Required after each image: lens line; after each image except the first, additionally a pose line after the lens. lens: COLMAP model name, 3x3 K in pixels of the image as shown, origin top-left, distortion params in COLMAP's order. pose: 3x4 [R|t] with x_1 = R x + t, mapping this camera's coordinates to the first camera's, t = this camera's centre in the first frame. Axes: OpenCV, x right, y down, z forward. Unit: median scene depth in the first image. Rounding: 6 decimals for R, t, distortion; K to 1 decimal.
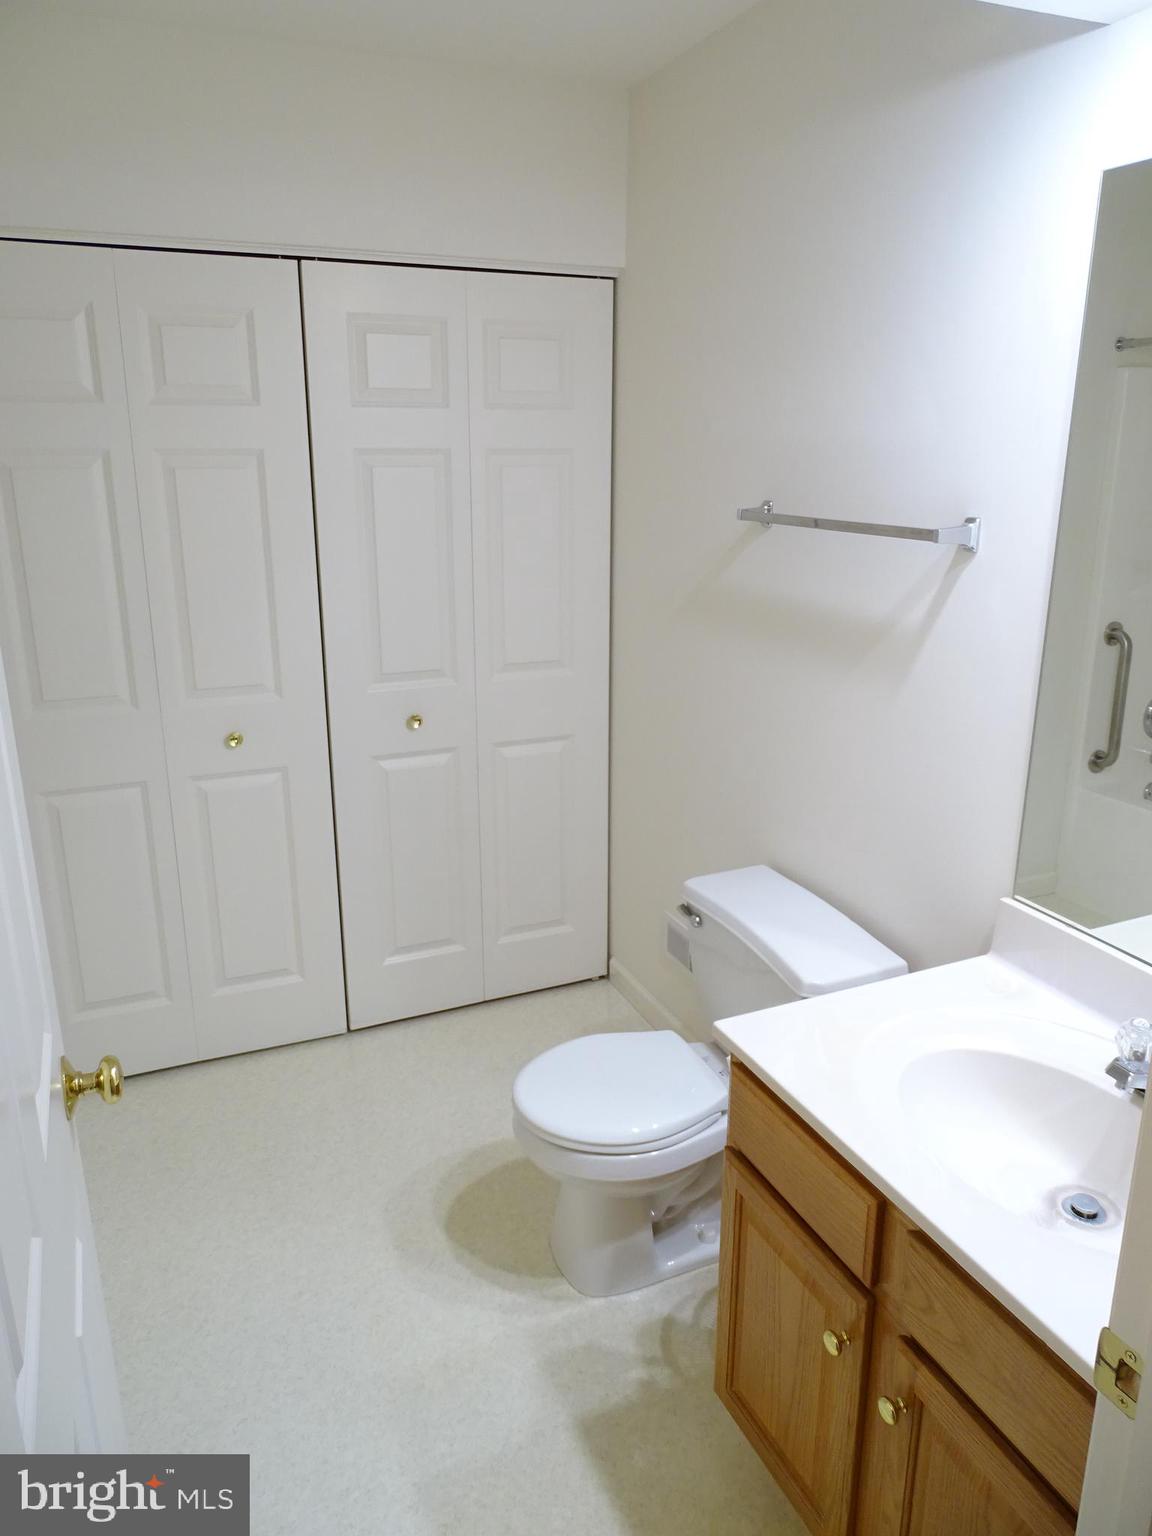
lens RADIAL K [[1083.9, 0, 579.8], [0, 1083.9, 768.0], [0, 0, 1]] dist [-0.009694, -0.003824]
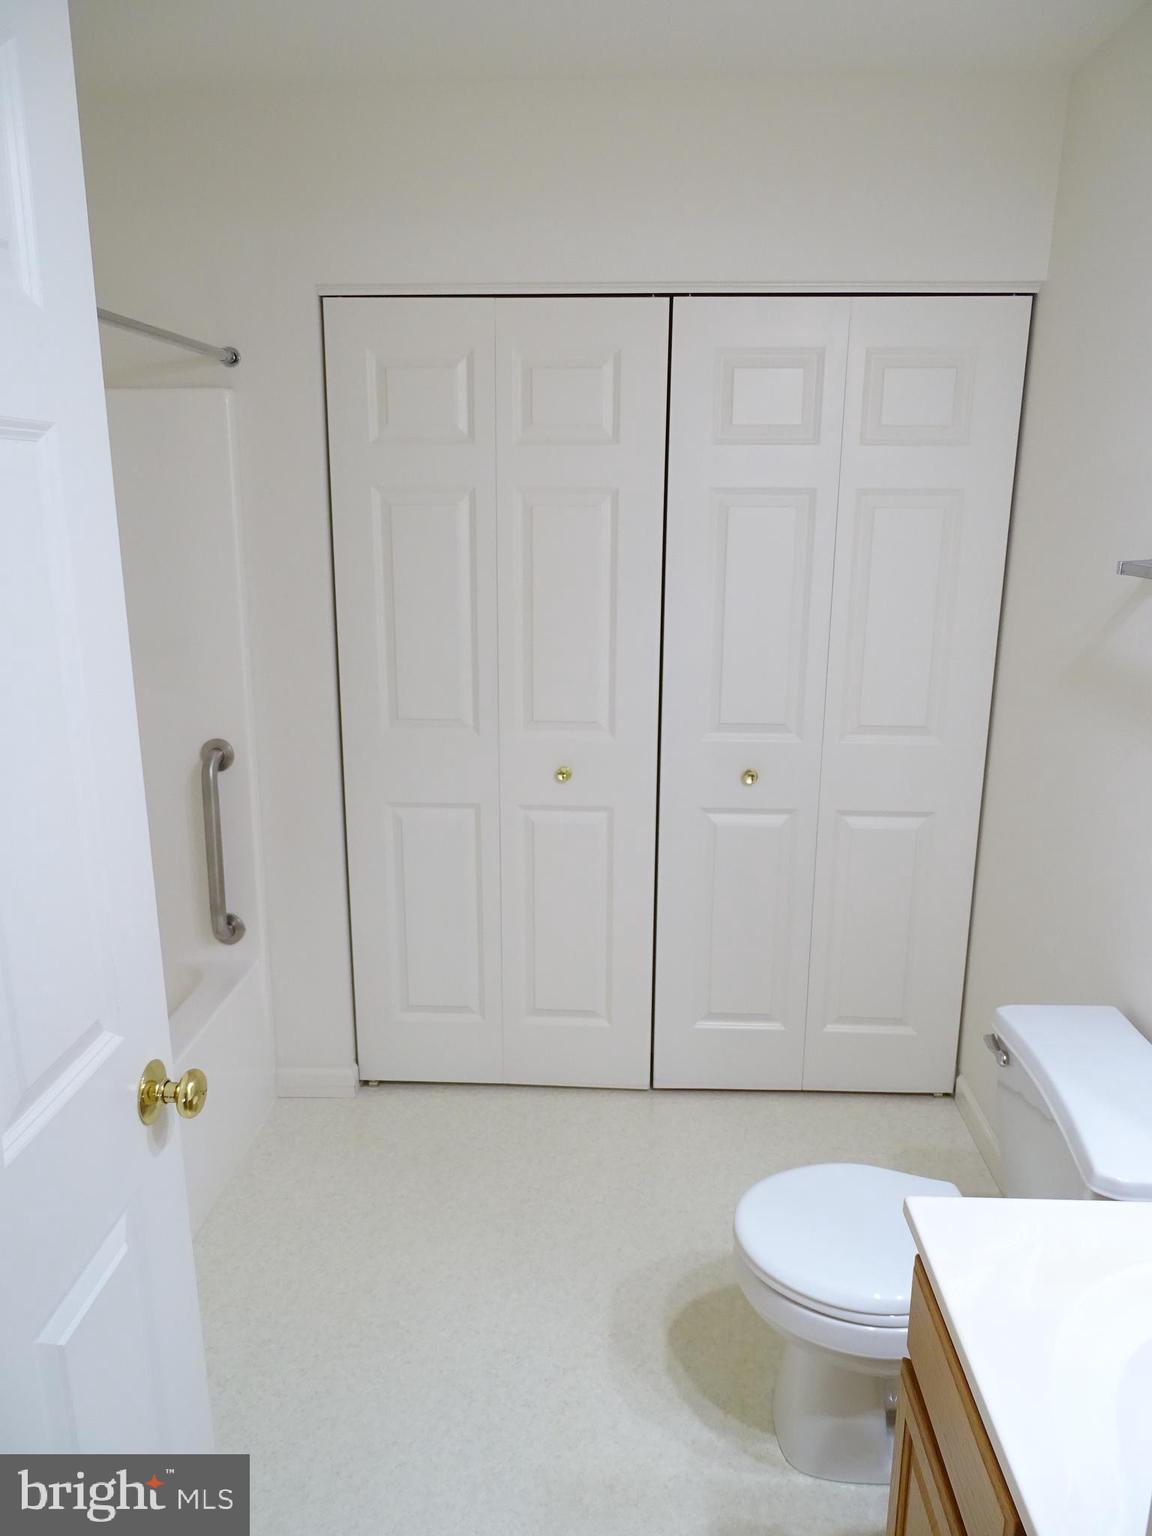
lens RADIAL K [[1083.9, 0, 580.9], [0, 1083.9, 768.4], [0, 0, 1]] dist [-0.009694, -0.003824]
pose [[0.895226, 0.111427, -0.431455, 0.130368], [-0.129723, 0.991464, -0.013109, -0.020449], [0.426312, 0.067706, 0.902039, 0.100657]]
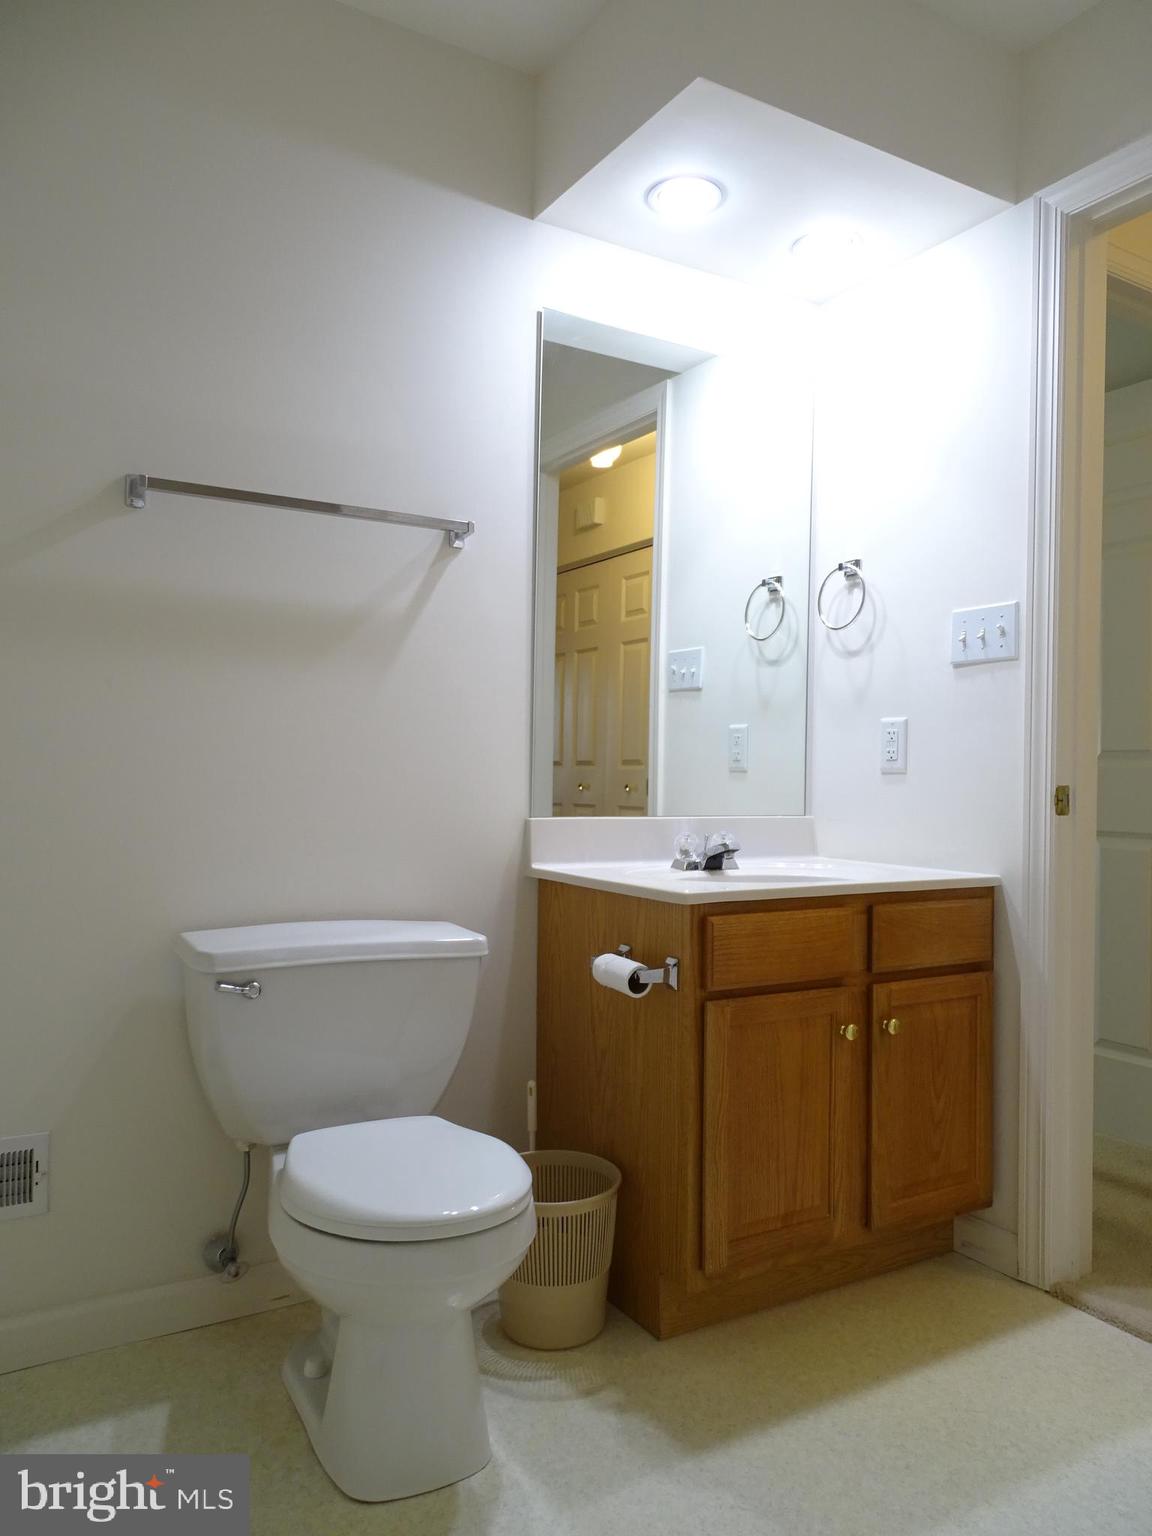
lens RADIAL K [[1083.9, 0, 575.2], [0, 1083.9, 770.9], [0, 0, 1]] dist [-0.009694, -0.003824]
pose [[-0.140978, 0.005487, 0.989998, -0.582164], [0.269870, 0.962328, 0.033096, 0.026790], [-0.952520, 0.271837, -0.137148, 0.739936]]
